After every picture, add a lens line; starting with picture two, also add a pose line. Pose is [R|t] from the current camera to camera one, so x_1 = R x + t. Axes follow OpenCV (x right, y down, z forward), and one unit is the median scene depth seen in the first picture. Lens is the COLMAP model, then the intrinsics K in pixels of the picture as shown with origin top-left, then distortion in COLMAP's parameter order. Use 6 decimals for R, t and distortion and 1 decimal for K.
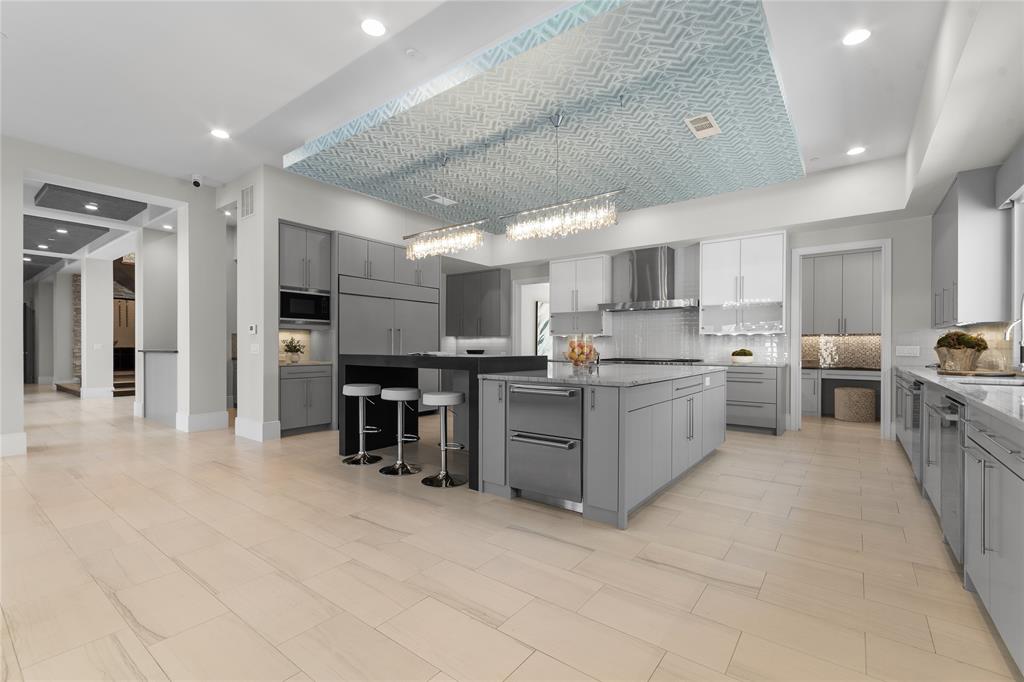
lens RADIAL K [[451.6, 0, 511.2], [0, 451.6, 344.7], [0, 0, 1]] dist [0.003400, 0.000592]
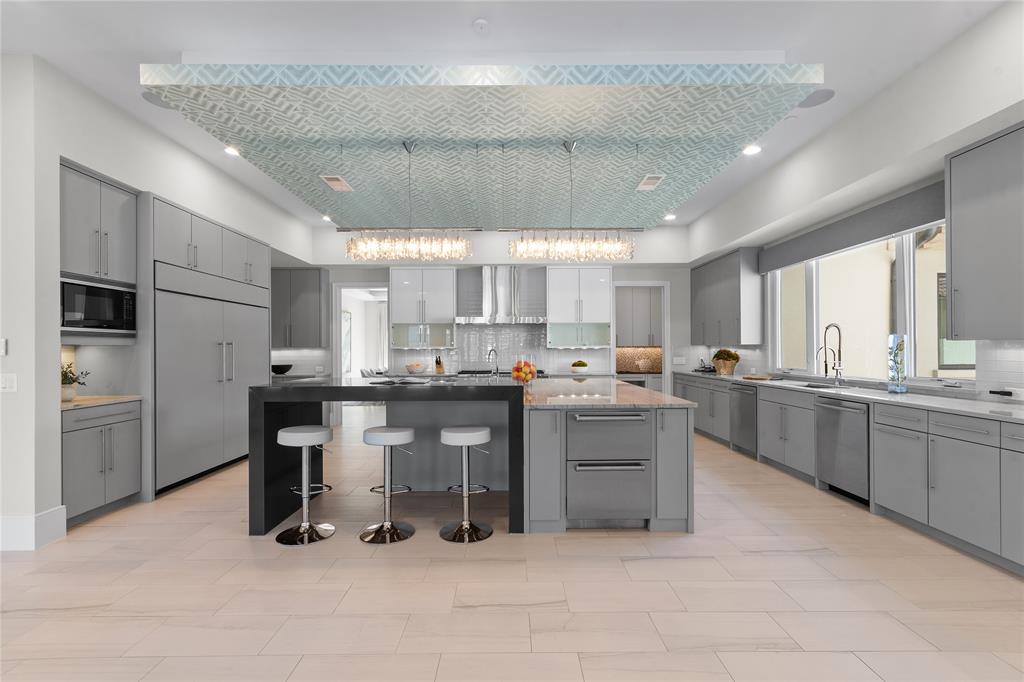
lens RADIAL K [[451.6, 0, 512.3], [0, 451.6, 347.0], [0, 0, 1]] dist [0.003400, 0.000592]
pose [[0.792424, -0.003809, 0.609959, -0.407068], [0.002905, 0.999993, 0.002471, -0.033713], [-0.609964, -0.000186, 0.792429, 0.185110]]
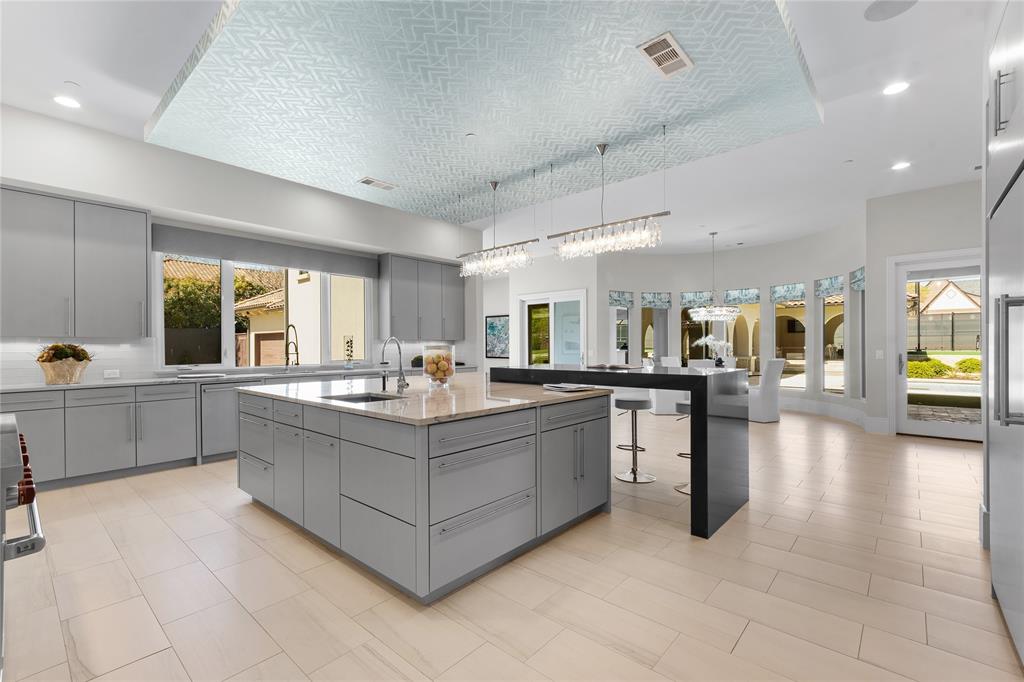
lens RADIAL K [[451.6, 0, 514.2], [0, 451.6, 344.3], [0, 0, 1]] dist [0.003400, 0.000592]
pose [[-0.997855, -0.000485, 0.065468, -0.023720], [-0.000622, 0.999998, -0.002078, -0.020068], [-0.065467, -0.002114, -0.997853, 1.536449]]
